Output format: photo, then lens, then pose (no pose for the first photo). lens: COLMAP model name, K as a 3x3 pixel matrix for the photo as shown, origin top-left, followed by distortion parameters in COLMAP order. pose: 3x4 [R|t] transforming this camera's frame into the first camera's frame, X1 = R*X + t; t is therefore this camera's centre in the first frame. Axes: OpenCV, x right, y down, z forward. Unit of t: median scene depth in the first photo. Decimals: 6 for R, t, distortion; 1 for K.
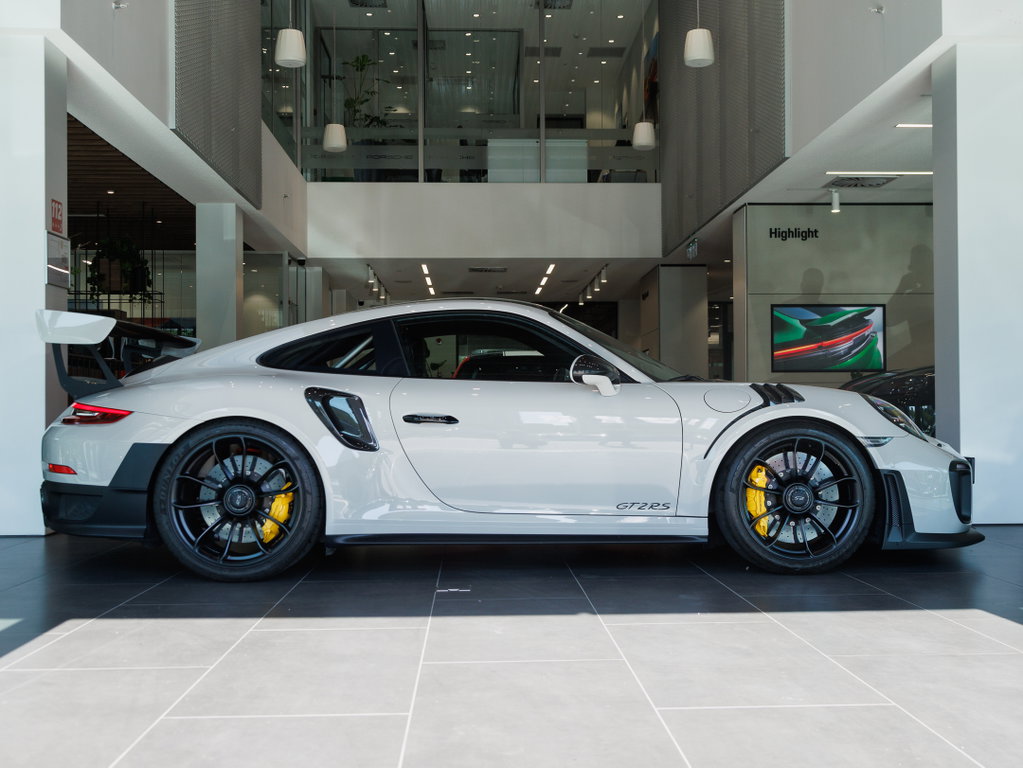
lens RADIAL K [[1208.0, 0, 518.2], [0, 1208.0, 377.3], [0, 0, 1]] dist [0.010333, -0.002365]
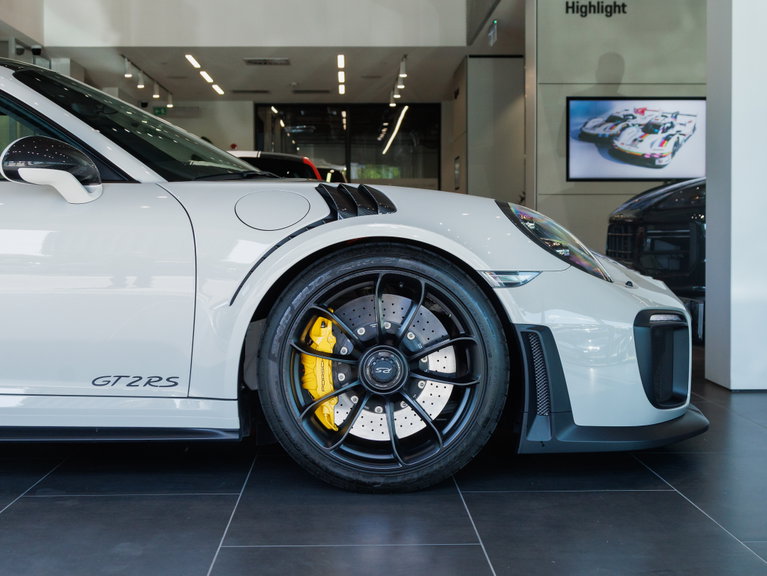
lens RADIAL K [[1248.5, 0, 383.5], [0, 1248.5, 288.0], [0, 0, 1]] dist [-0.017743, -0.009320]
pose [[0.999842, 0.003152, -0.017468, 0.244719], [-0.001817, 0.997112, 0.075921, 0.010142], [0.017656, -0.075877, 0.996961, 0.372580]]
